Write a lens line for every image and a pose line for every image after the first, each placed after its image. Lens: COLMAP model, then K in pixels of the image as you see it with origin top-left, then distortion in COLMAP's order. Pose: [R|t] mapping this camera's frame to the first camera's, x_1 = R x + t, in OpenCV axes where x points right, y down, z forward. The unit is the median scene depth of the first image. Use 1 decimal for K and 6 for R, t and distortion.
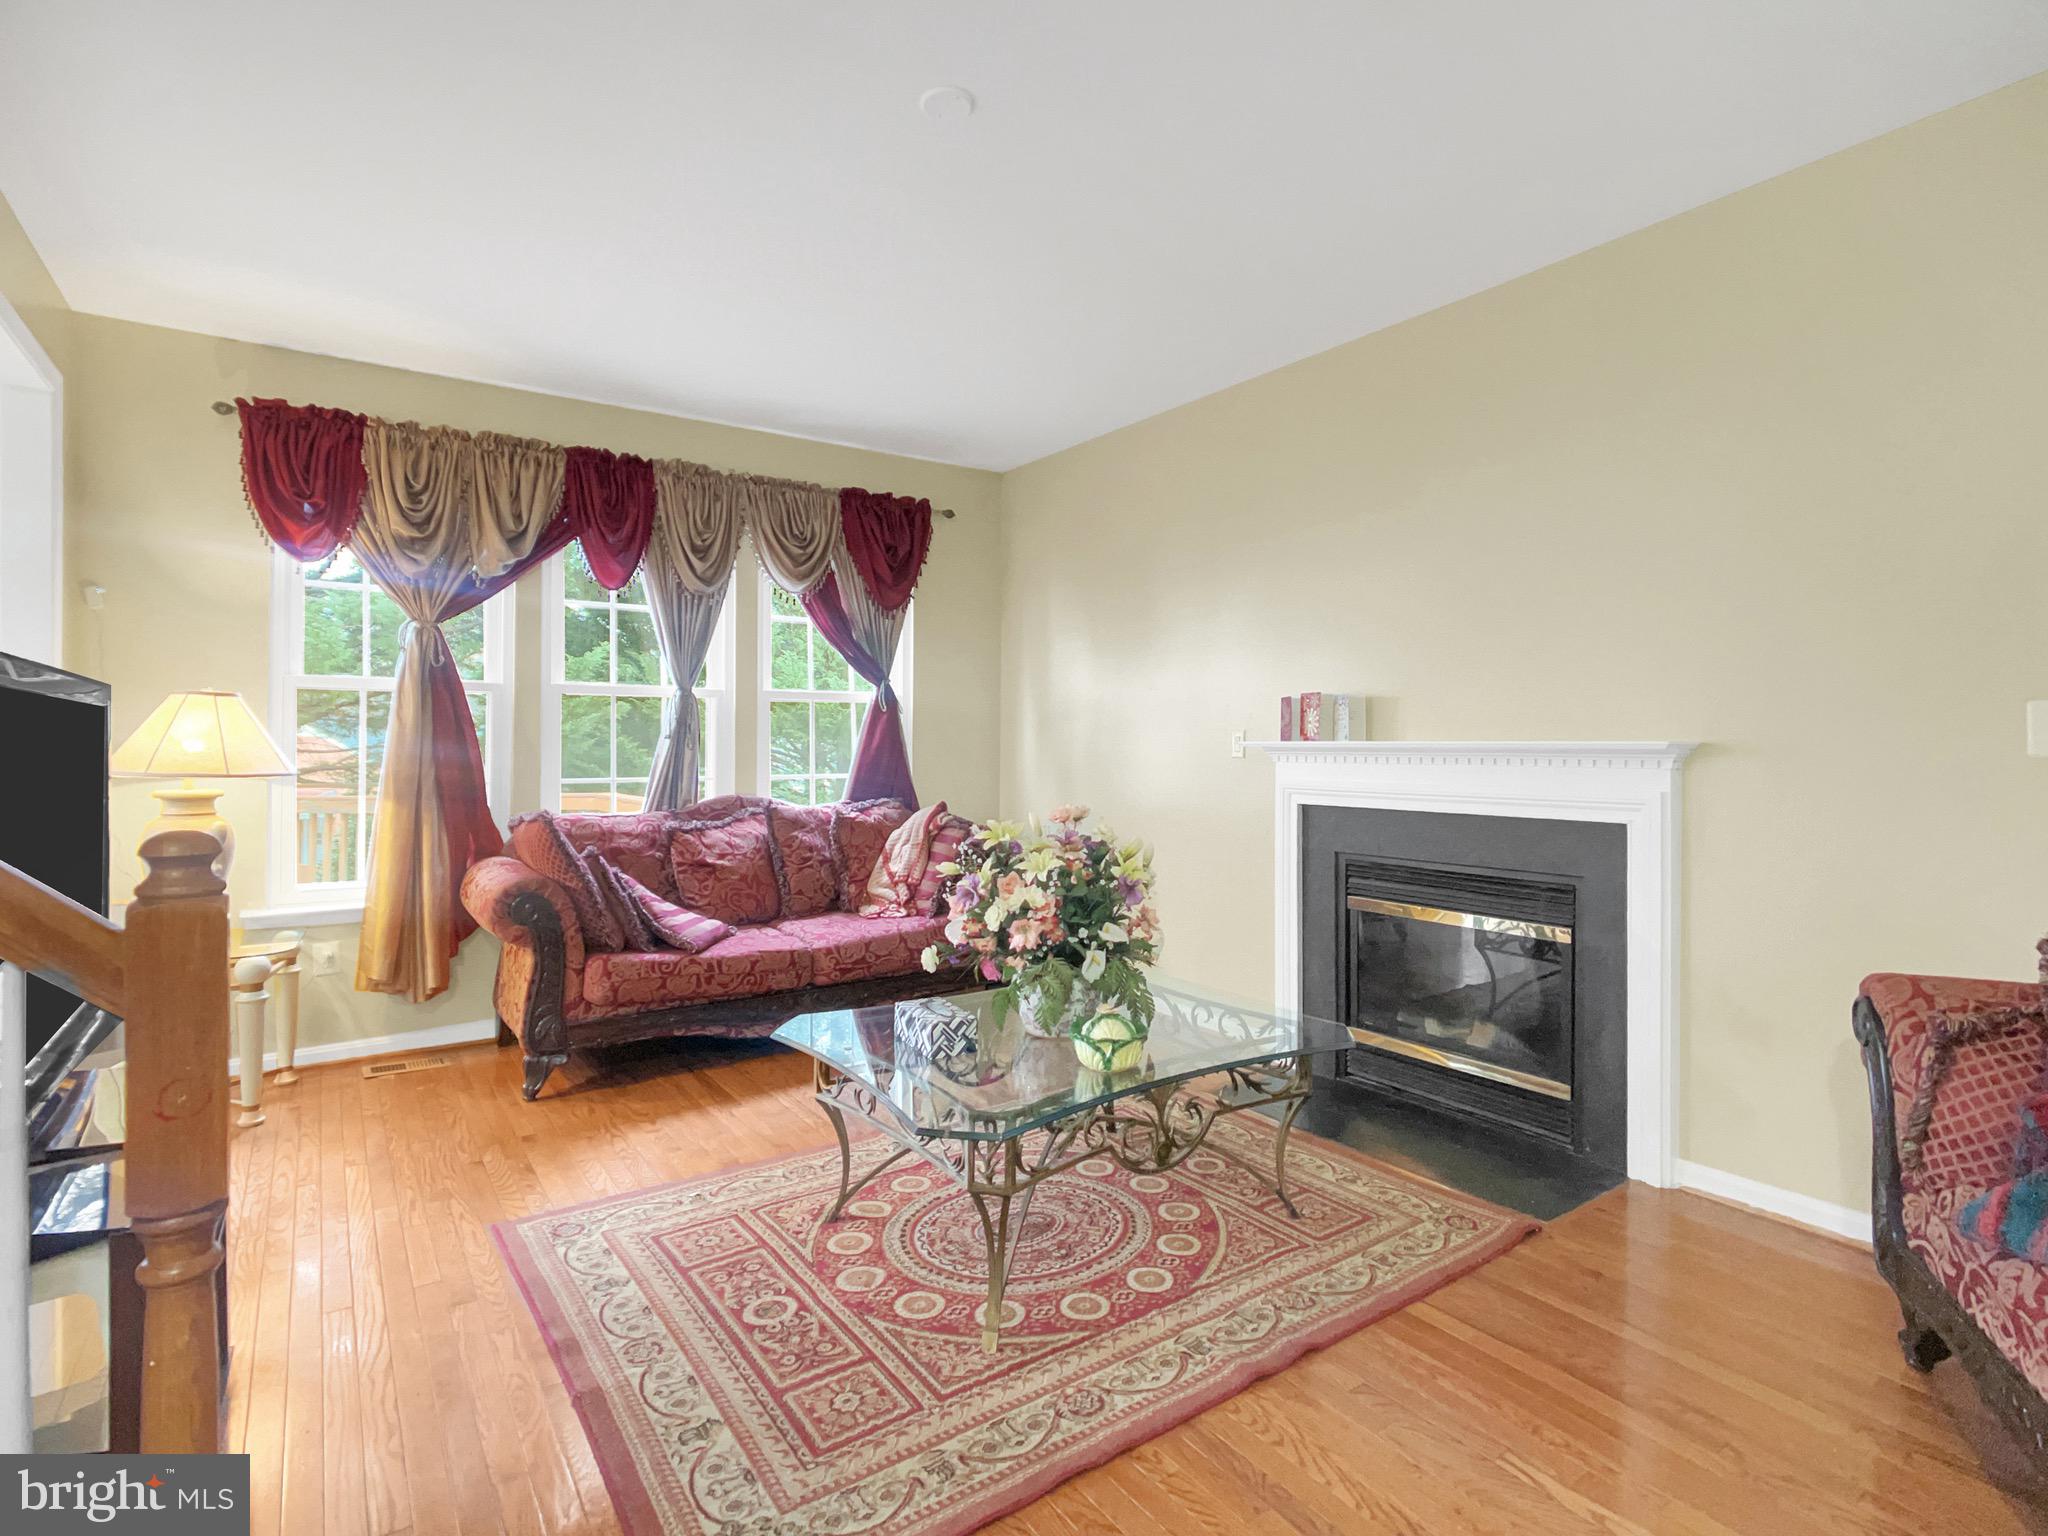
lens RADIAL K [[1019.0, 0, 1029.5], [0, 1019.0, 728.6], [0, 0, 1]] dist [-0.003714, -0.000677]
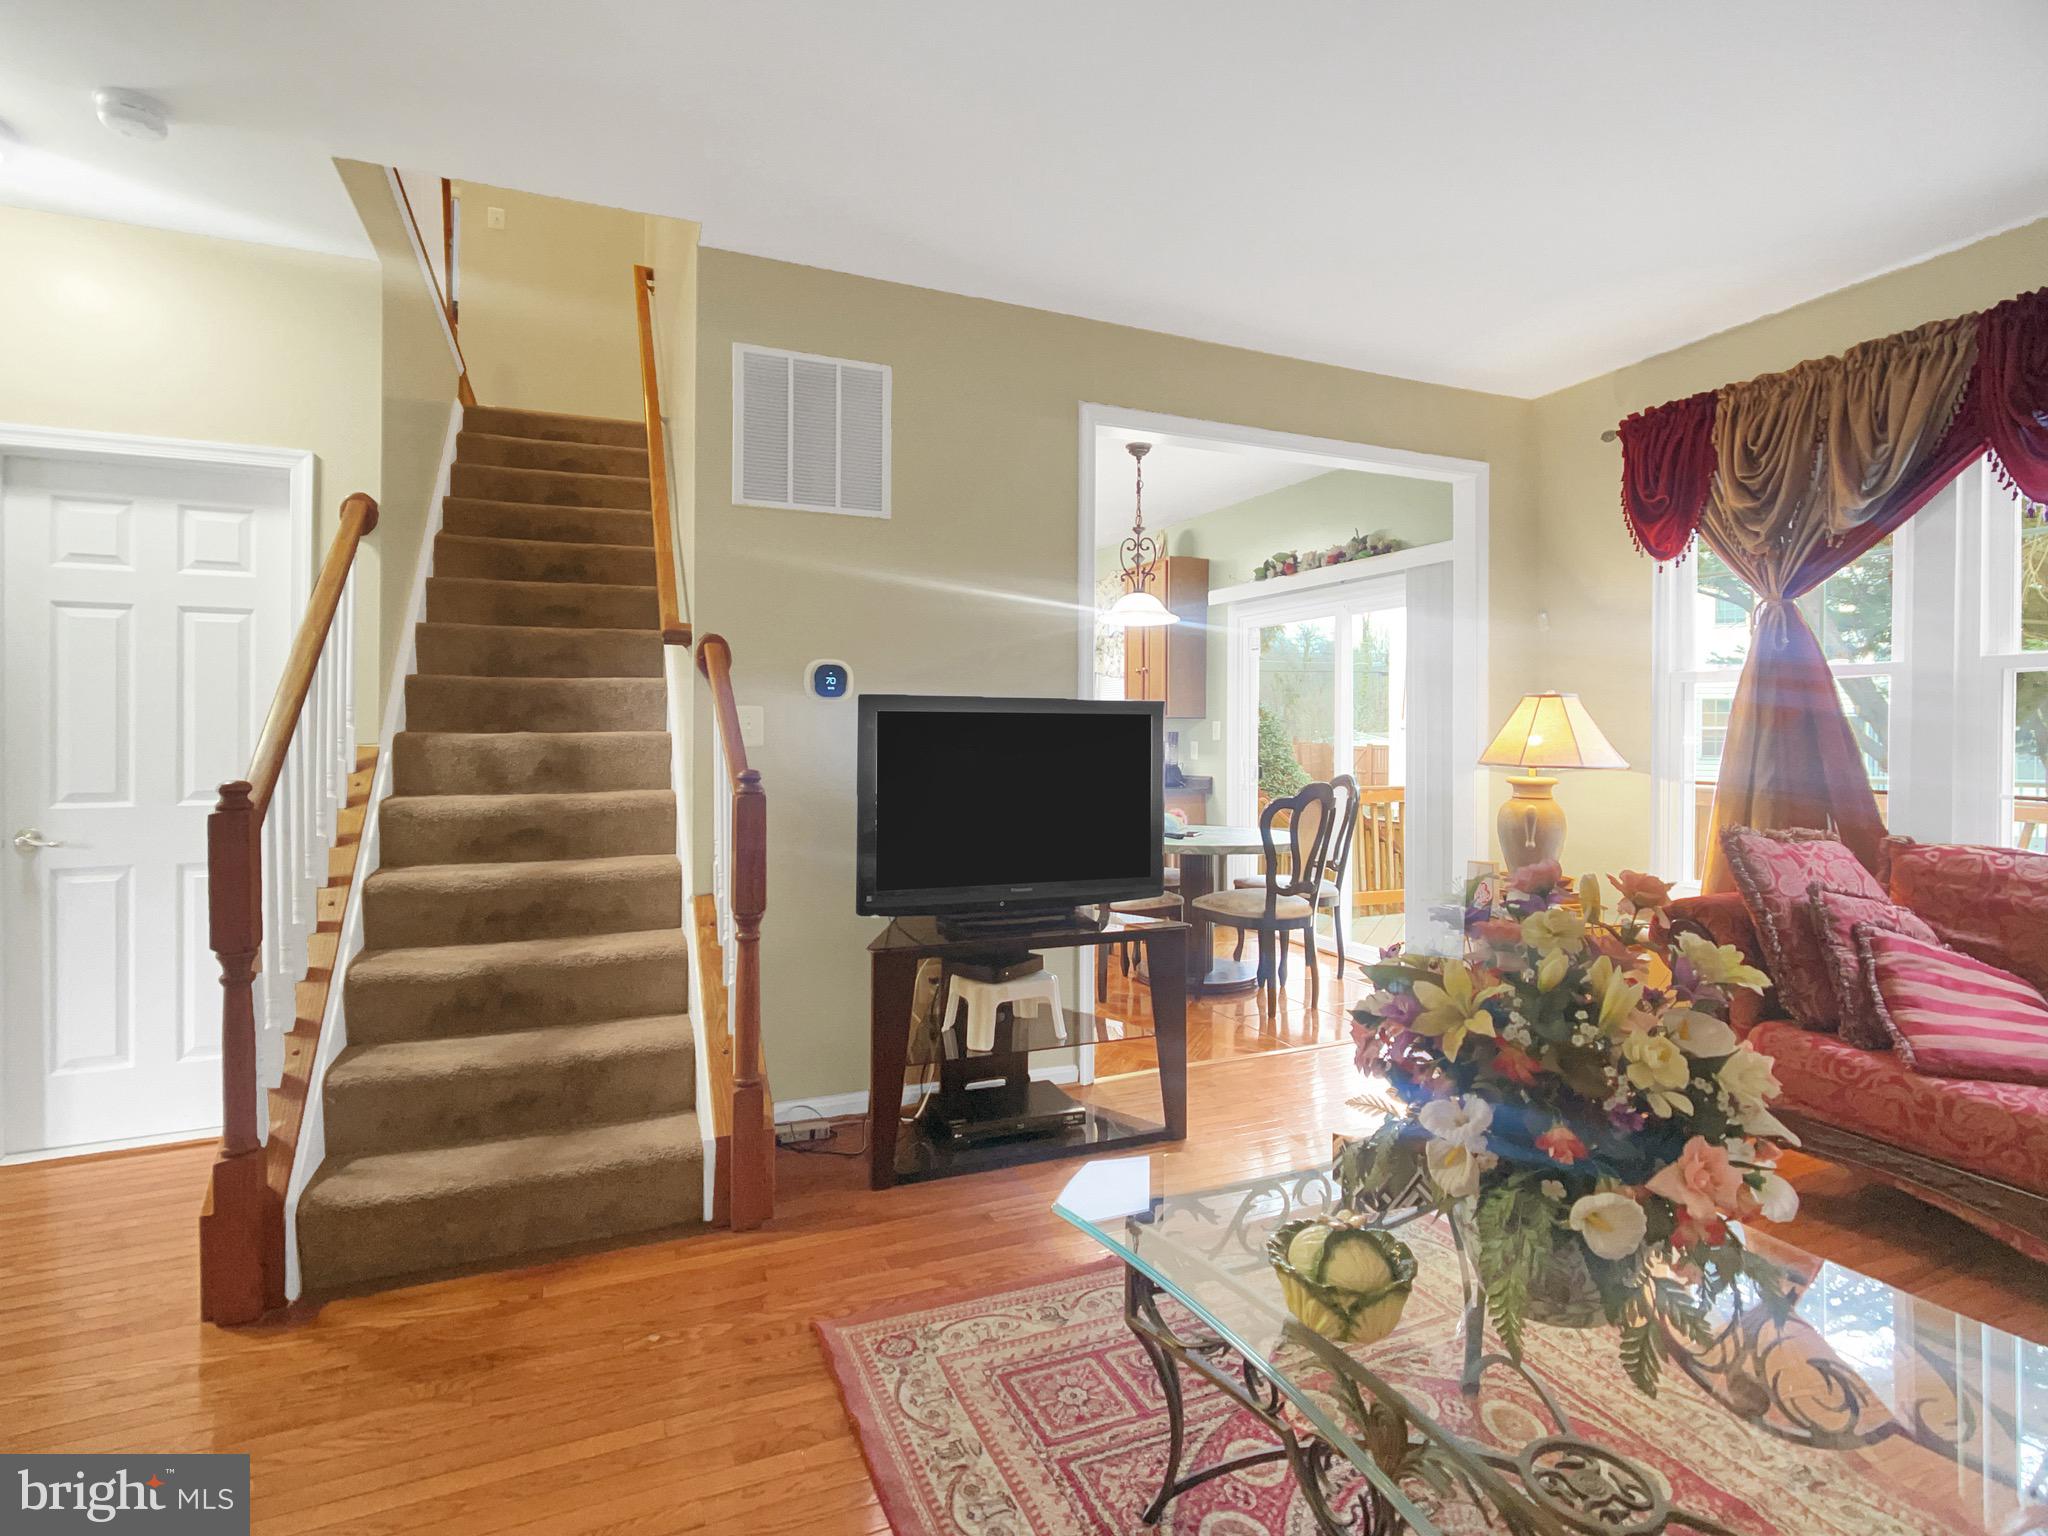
lens RADIAL K [[1019.0, 0, 1029.5], [0, 1019.0, 728.6], [0, 0, 1]] dist [-0.003714, -0.000677]
pose [[-0.203090, 0.000131, -0.979160, 0.452796], [0.011282, 0.999934, -0.002206, -0.000500], [0.979095, -0.011495, -0.203078, 0.645641]]
